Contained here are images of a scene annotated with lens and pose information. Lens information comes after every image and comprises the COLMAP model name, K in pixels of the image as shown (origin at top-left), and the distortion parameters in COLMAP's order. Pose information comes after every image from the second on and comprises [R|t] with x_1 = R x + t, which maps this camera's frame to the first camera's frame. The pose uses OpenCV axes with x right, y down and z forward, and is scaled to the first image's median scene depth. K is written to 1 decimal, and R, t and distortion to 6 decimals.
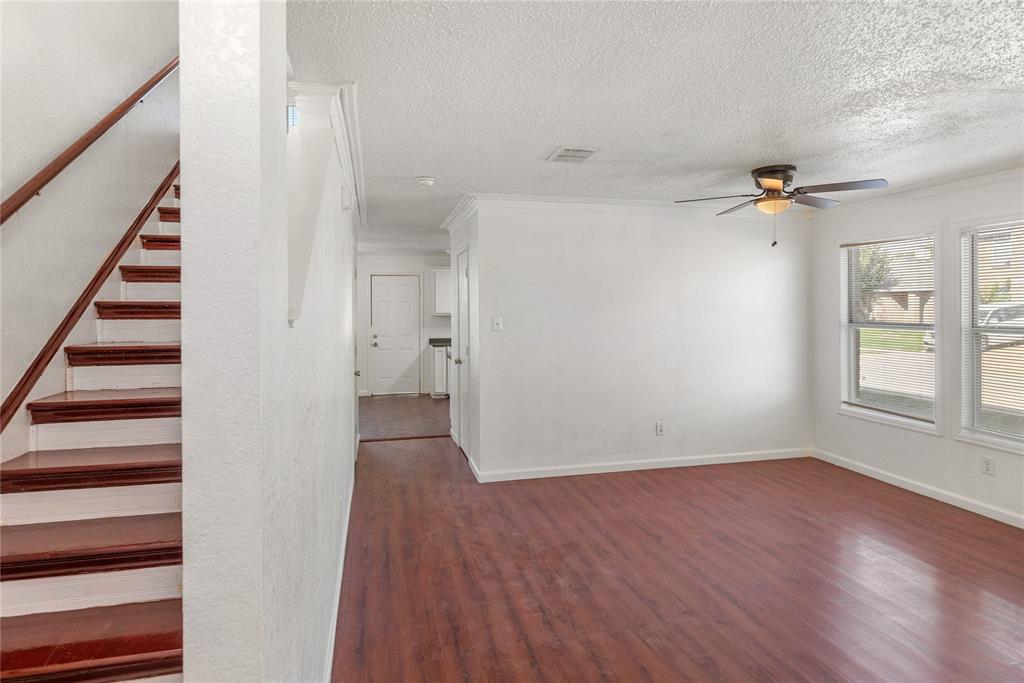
lens RADIAL K [[556.8, 0, 503.0], [0, 556.8, 309.5], [0, 0, 1]] dist [-0.002719, 0.000204]
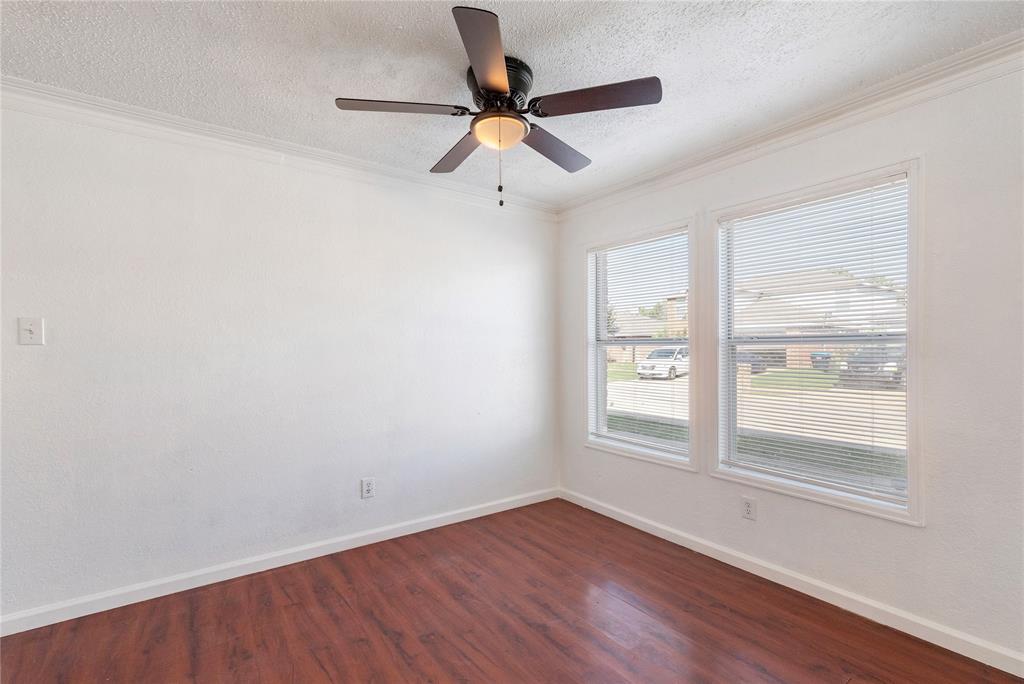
lens RADIAL K [[468.3, 0, 511.8], [0, 468.3, 342.9], [0, 0, 1]] dist [0.005319, -0.000991]
pose [[0.922332, 0.009265, 0.386286, 0.226777], [-0.002113, 0.999818, -0.018936, 0.042973], [-0.386392, 0.016649, 0.922184, 0.391529]]
